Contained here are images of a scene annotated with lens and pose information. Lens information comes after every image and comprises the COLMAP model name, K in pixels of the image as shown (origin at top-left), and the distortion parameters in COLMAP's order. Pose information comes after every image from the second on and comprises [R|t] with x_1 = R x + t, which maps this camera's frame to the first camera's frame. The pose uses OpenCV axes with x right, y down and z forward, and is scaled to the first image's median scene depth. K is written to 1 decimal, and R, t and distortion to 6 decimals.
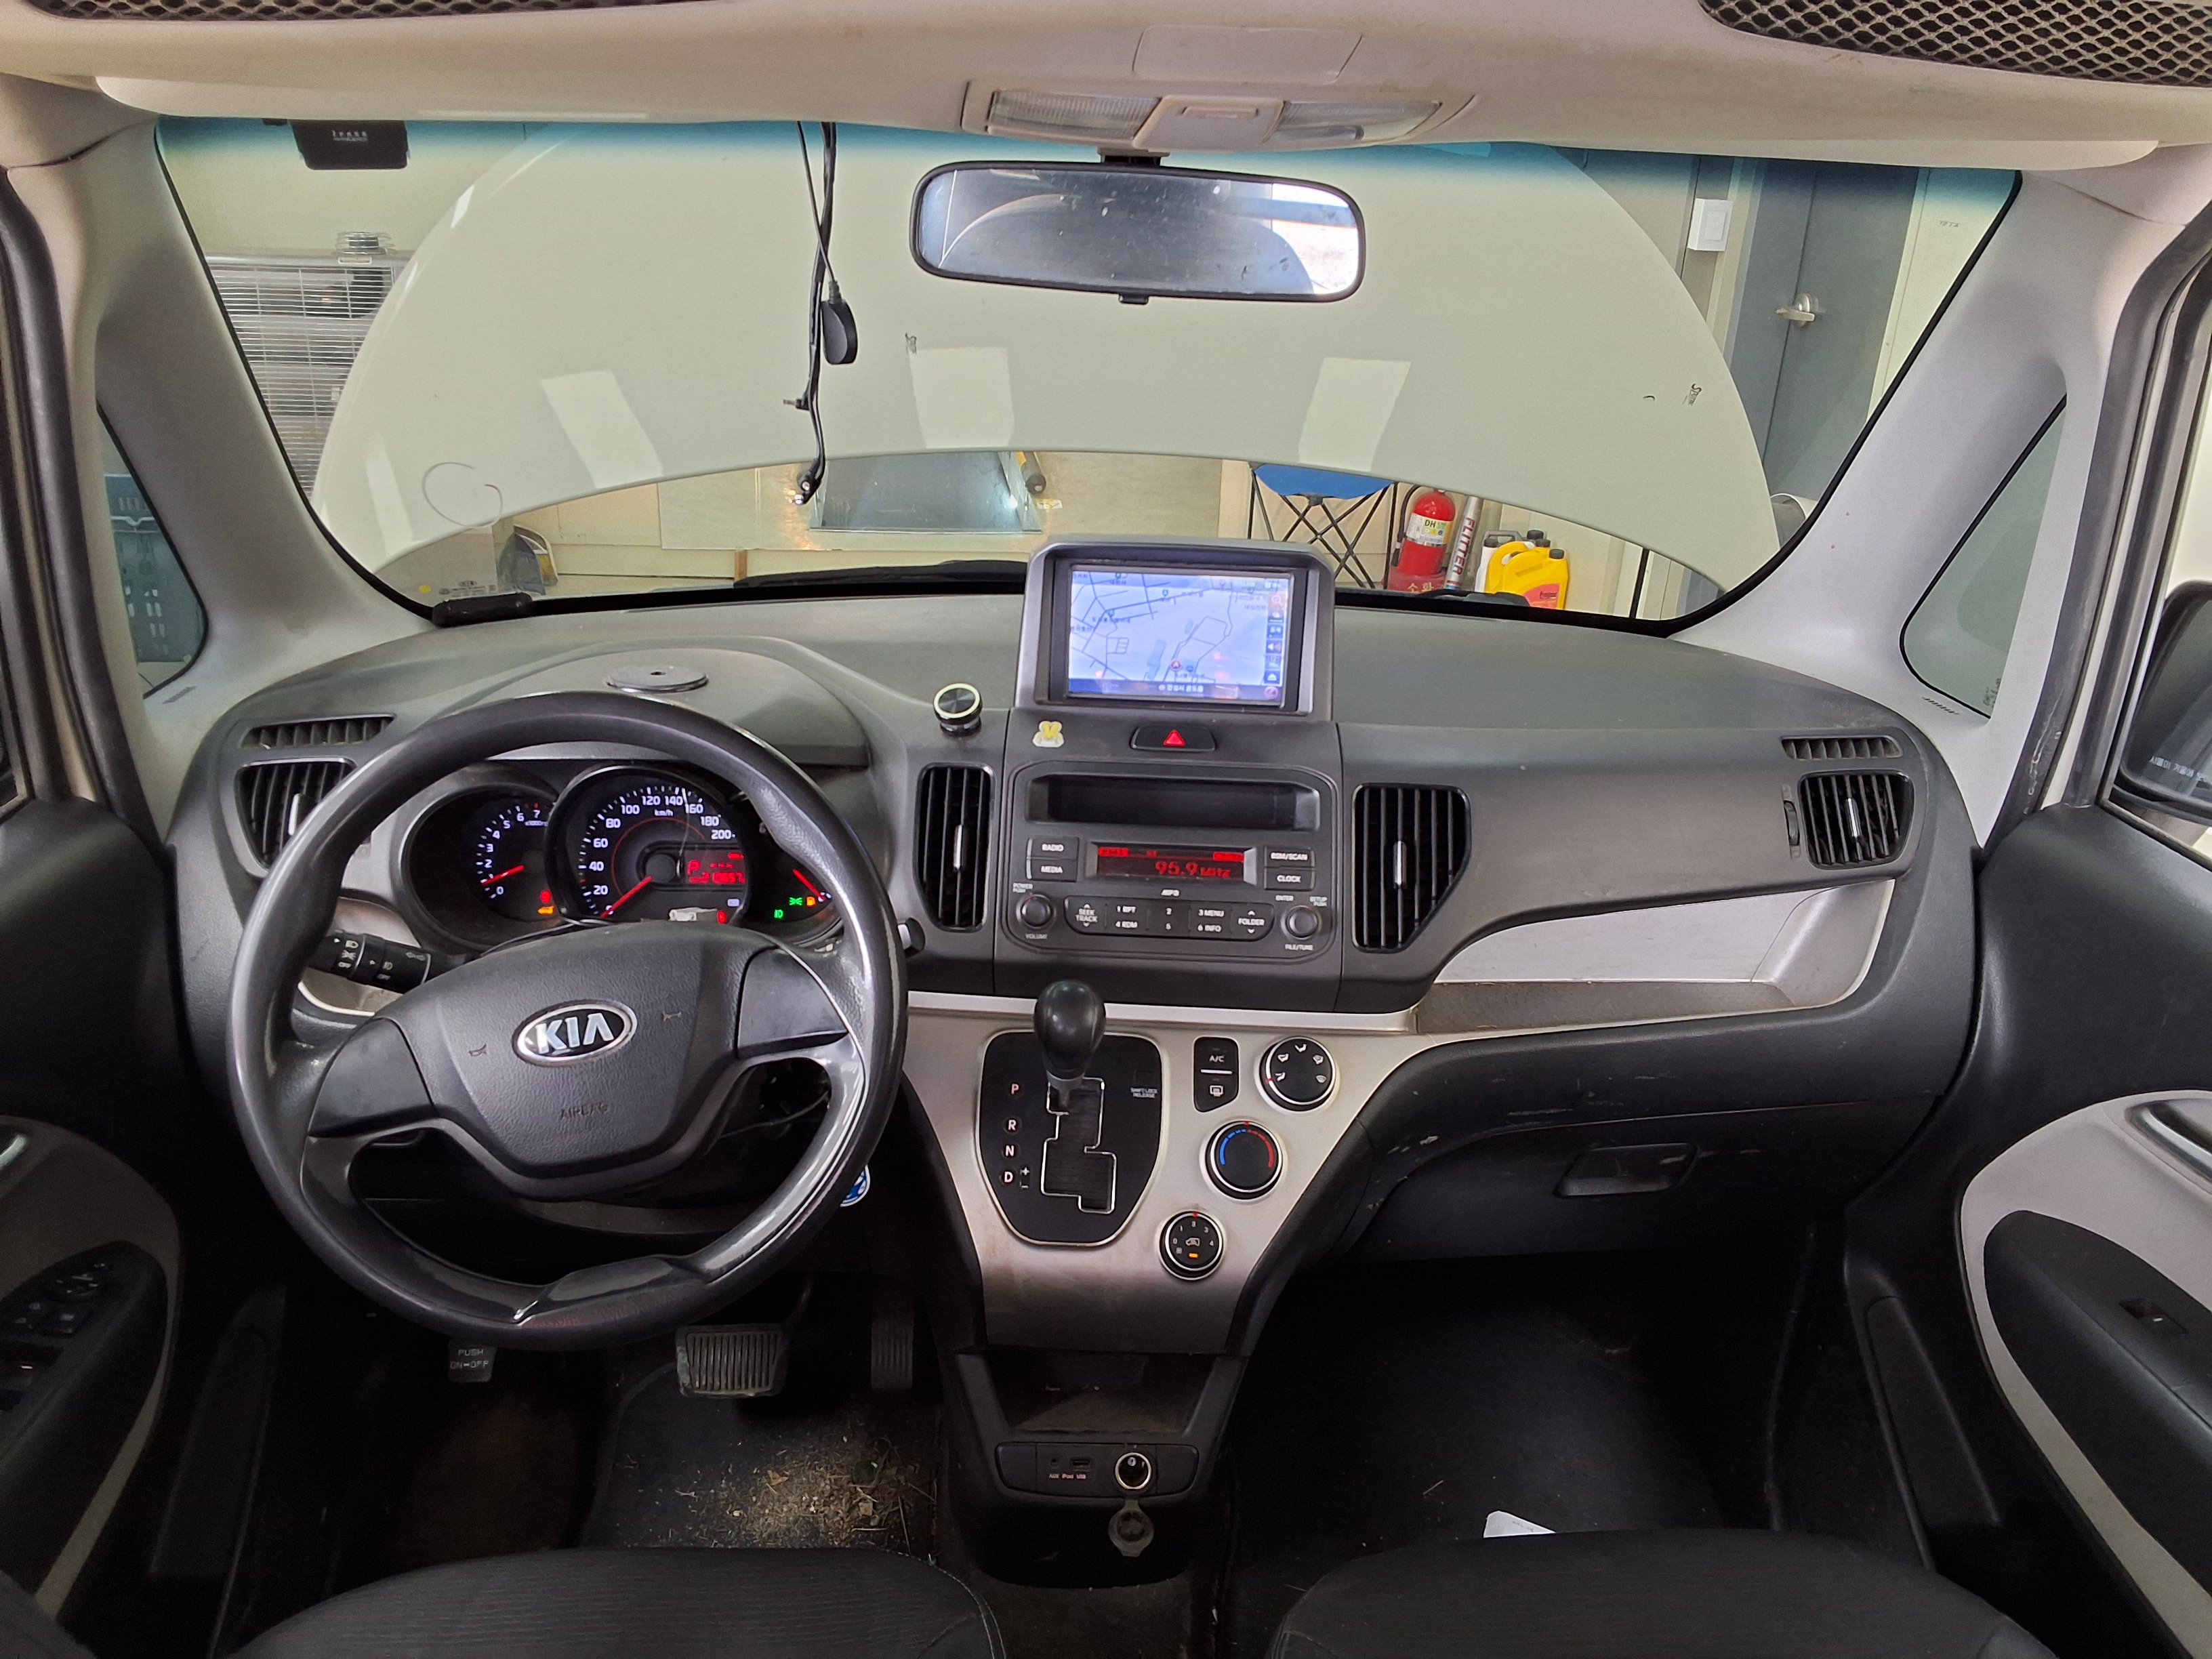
lens RADIAL K [[1761.6, 0, 1107.4], [0, 1761.6, 932.6], [0, 0, 1]] dist [0.101181, -0.148123]
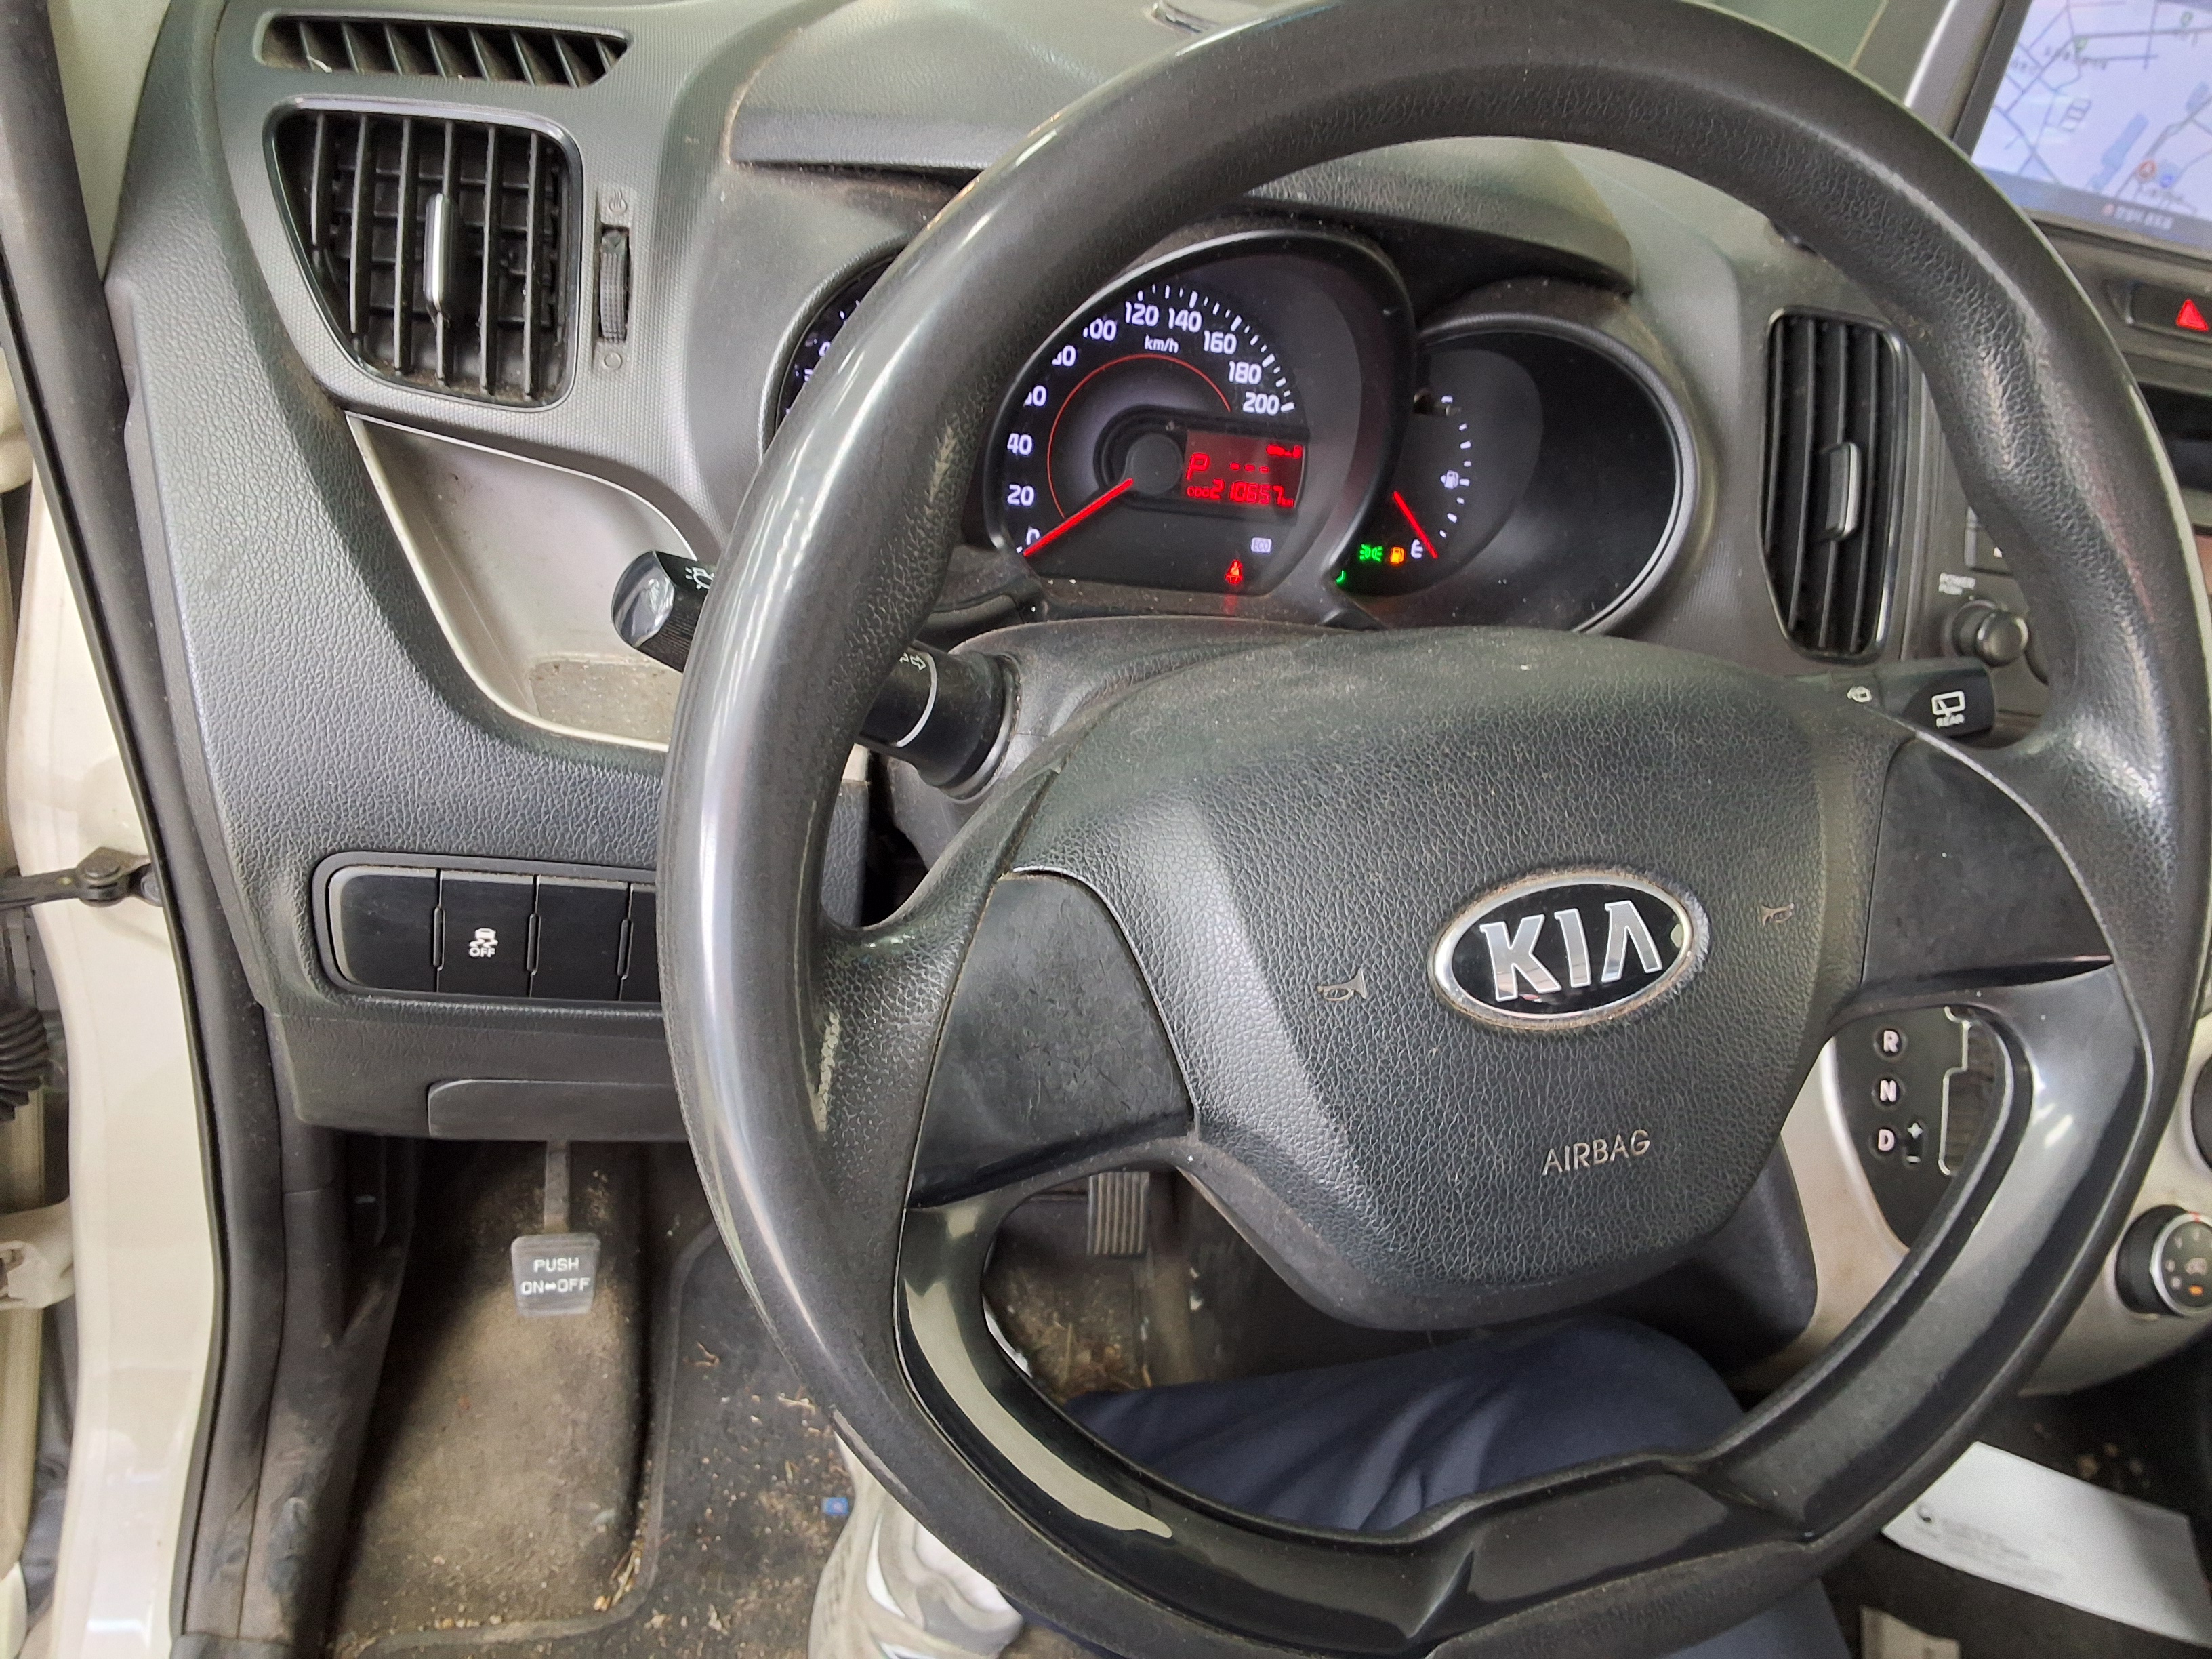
lens RADIAL K [[1761.6, 0, 1107.4], [0, 1761.6, 932.6], [0, 0, 1]] dist [0.101181, -0.148123]
pose [[0.968623, 0.039822, 0.245325, -0.387878], [-0.096302, 0.970105, 0.222762, -0.018682], [-0.229121, -0.239398, 0.943500, 0.515692]]
